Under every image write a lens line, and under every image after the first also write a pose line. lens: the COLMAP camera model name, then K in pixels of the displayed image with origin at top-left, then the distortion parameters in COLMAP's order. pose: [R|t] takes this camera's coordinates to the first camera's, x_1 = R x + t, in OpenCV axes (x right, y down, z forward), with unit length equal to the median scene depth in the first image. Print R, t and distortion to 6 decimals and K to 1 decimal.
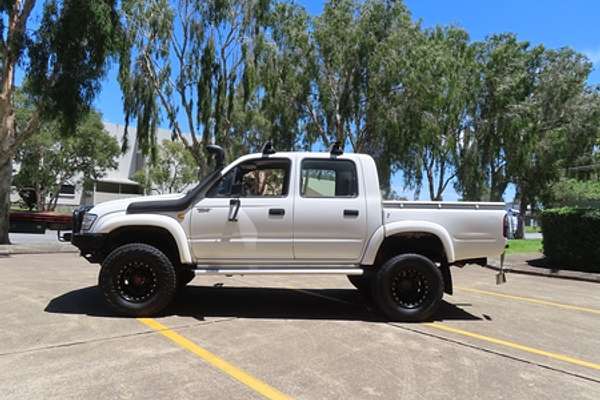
lens RADIAL K [[434.3, 0, 300.0], [0, 434.3, 200.0], [0, 0, 1]] dist [-0.006497, -0.000446]
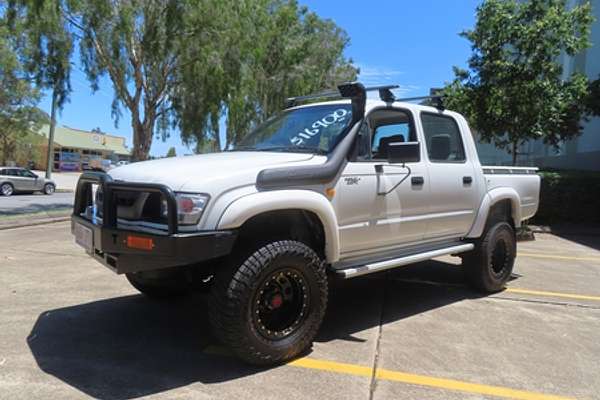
lens RADIAL K [[434.3, 0, 300.0], [0, 434.3, 200.0], [0, 0, 1]] dist [-0.006497, -0.000446]
pose [[0.809117, -0.043687, 0.586022, -0.670373], [-0.021644, 0.994341, 0.104010, -0.014669], [-0.587249, -0.096840, 0.803592, 0.502890]]
